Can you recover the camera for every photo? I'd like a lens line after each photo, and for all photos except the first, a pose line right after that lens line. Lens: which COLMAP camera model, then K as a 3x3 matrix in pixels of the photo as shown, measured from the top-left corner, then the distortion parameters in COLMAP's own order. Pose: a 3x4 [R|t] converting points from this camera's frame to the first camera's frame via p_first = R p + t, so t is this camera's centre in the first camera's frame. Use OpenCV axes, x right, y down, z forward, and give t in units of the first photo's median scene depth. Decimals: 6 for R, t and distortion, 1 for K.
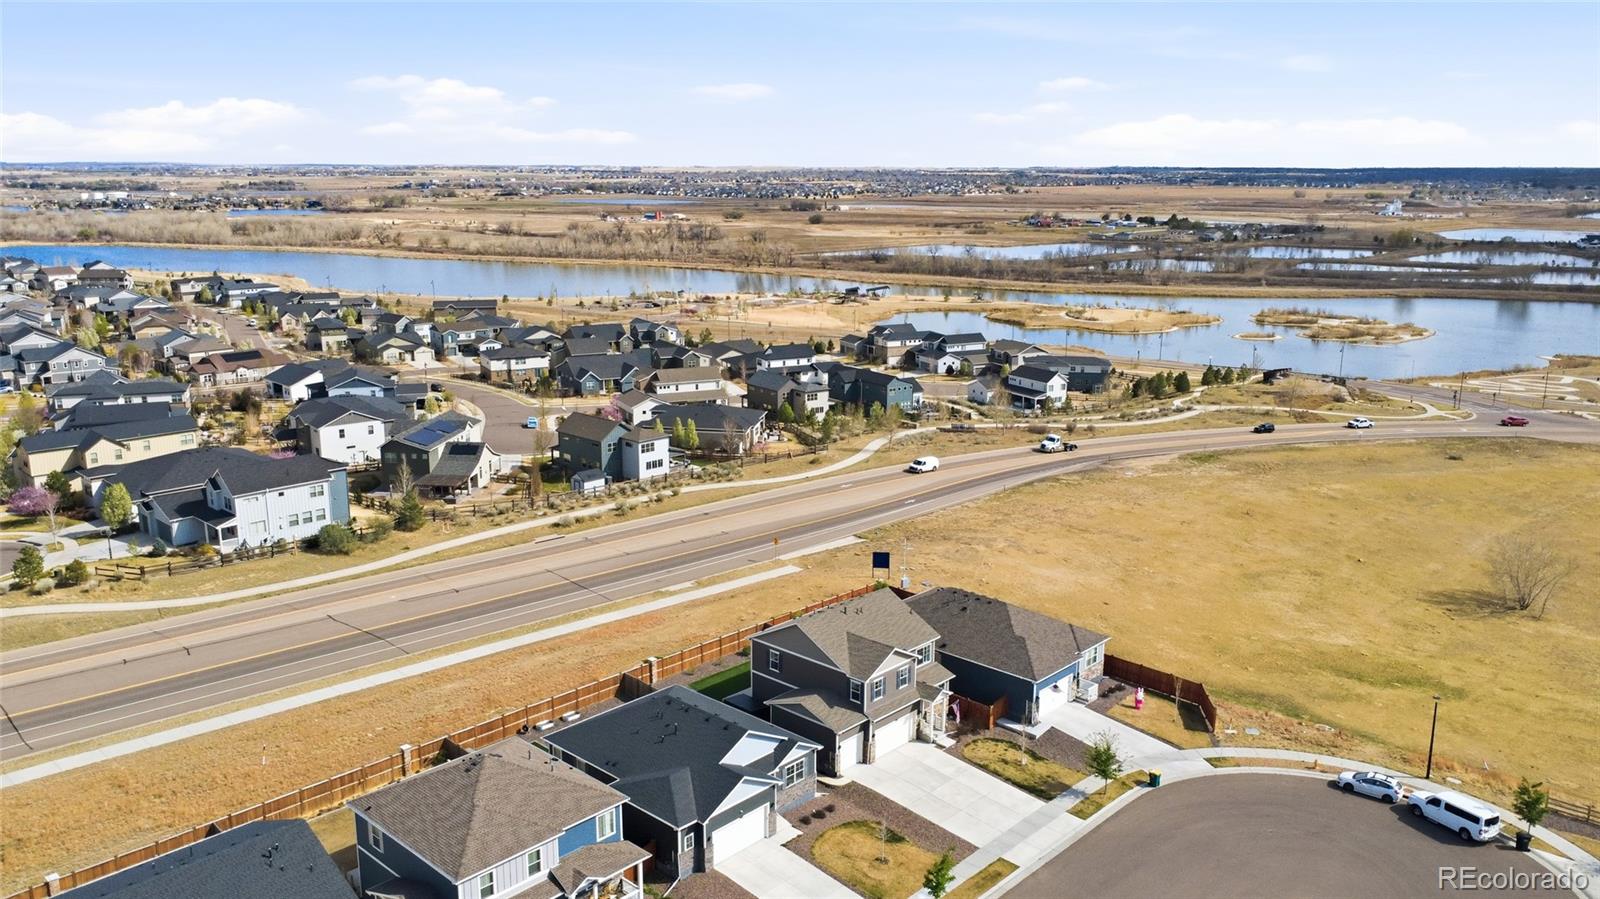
lens RADIAL K [[1234.4, 0, 800.0], [0, 1234.4, 449.5], [0, 0, 1]] dist [0.001010, 0.001986]
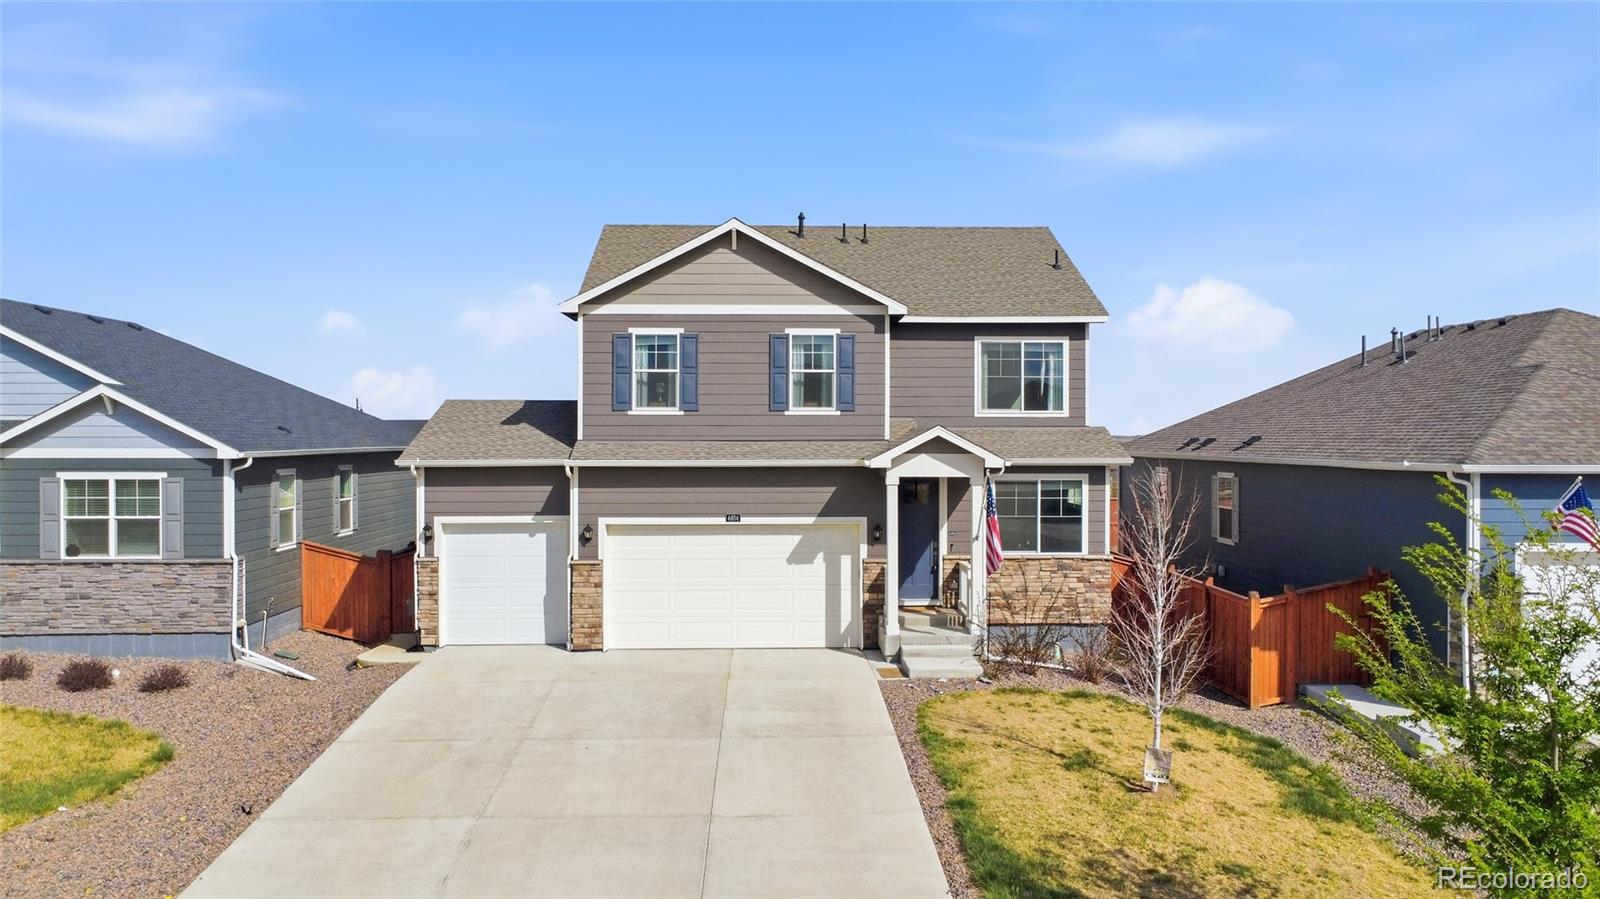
lens RADIAL K [[1210.8, 0, 800.0], [0, 1210.8, 449.5], [0, 0, 1]] dist [0.002843, 0.003683]
pose [[0.705656, -0.009078, -0.708496, 0.107004], [-0.158557, 0.972538, -0.170382, 0.098744], [0.690586, 0.232568, 0.684838, 0.336646]]
